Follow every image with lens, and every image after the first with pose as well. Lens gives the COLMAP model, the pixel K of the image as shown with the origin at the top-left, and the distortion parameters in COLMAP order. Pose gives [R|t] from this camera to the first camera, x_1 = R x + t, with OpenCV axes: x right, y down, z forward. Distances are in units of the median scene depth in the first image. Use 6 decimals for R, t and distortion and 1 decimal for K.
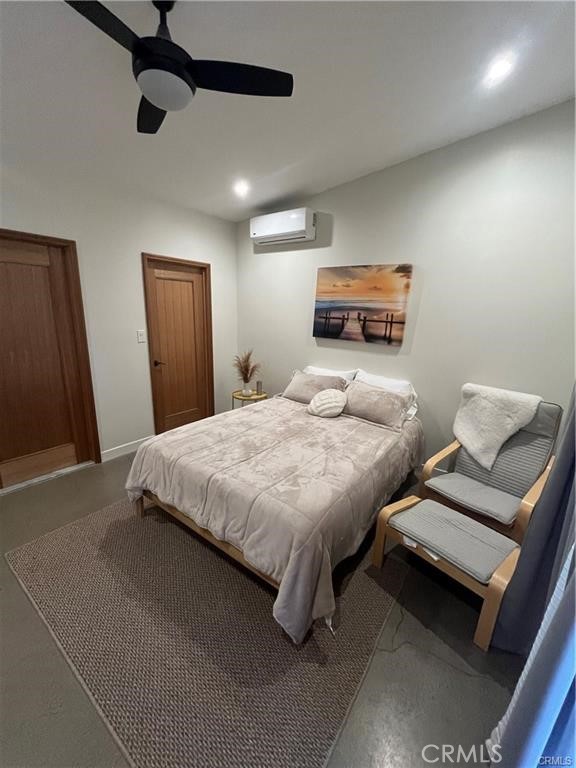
lens RADIAL K [[308.6, 0, 287.3], [0, 308.6, 384.7], [0, 0, 1]] dist [-0.001653, -0.000544]
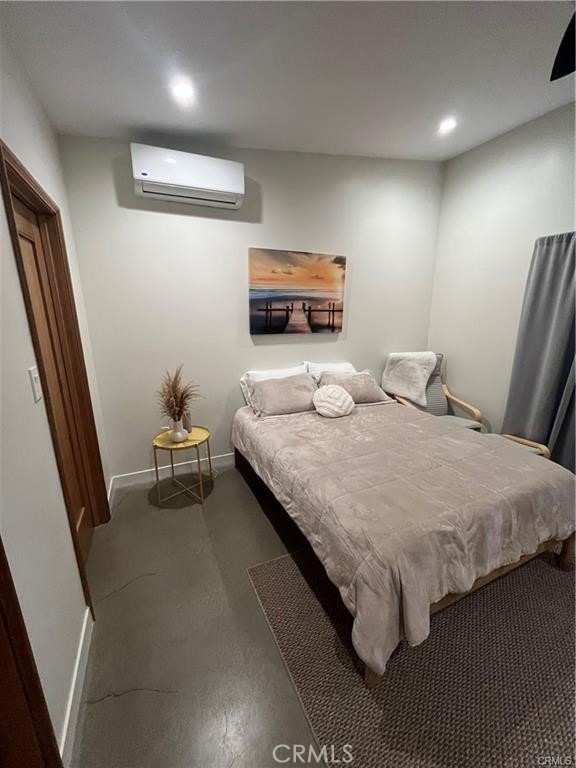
lens RADIAL K [[308.6, 0, 287.3], [0, 308.6, 384.7], [0, 0, 1]] dist [-0.001653, -0.000544]
pose [[0.479065, -0.245920, 0.842627, -0.683174], [0.227571, 0.961927, 0.151355, -0.153937], [-0.847767, 0.119249, 0.516789, 0.614755]]
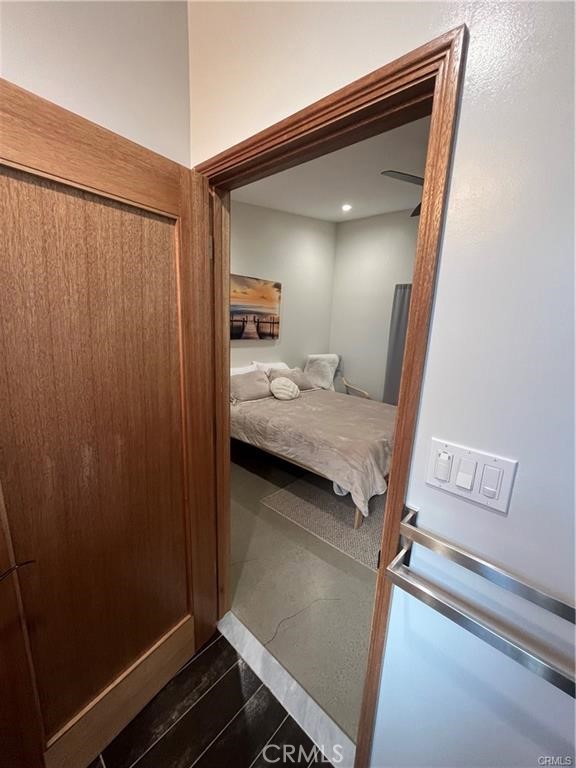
lens RADIAL K [[308.6, 0, 287.3], [0, 308.6, 384.7], [0, 0, 1]] dist [-0.001653, -0.000544]
pose [[0.099742, -0.237439, 0.966268, -1.059864], [0.198114, 0.956406, 0.214565, -0.220223], [-0.975091, 0.170030, 0.142434, 0.782297]]
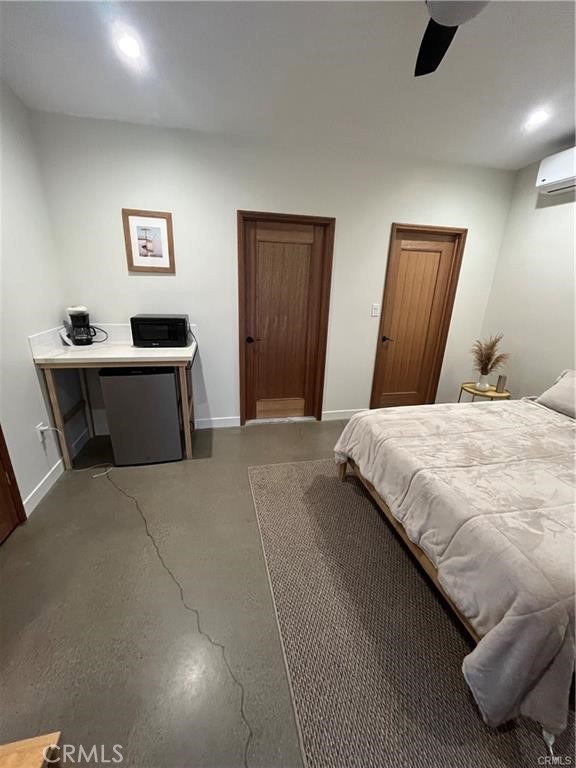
lens RADIAL K [[308.6, 0, 287.3], [0, 308.6, 384.7], [0, 0, 1]] dist [-0.001653, -0.000544]
pose [[0.757365, 0.200766, -0.621363, -0.017668], [-0.159990, 0.979611, 0.121510, 0.004798], [0.633089, 0.007384, 0.774044, 0.043478]]
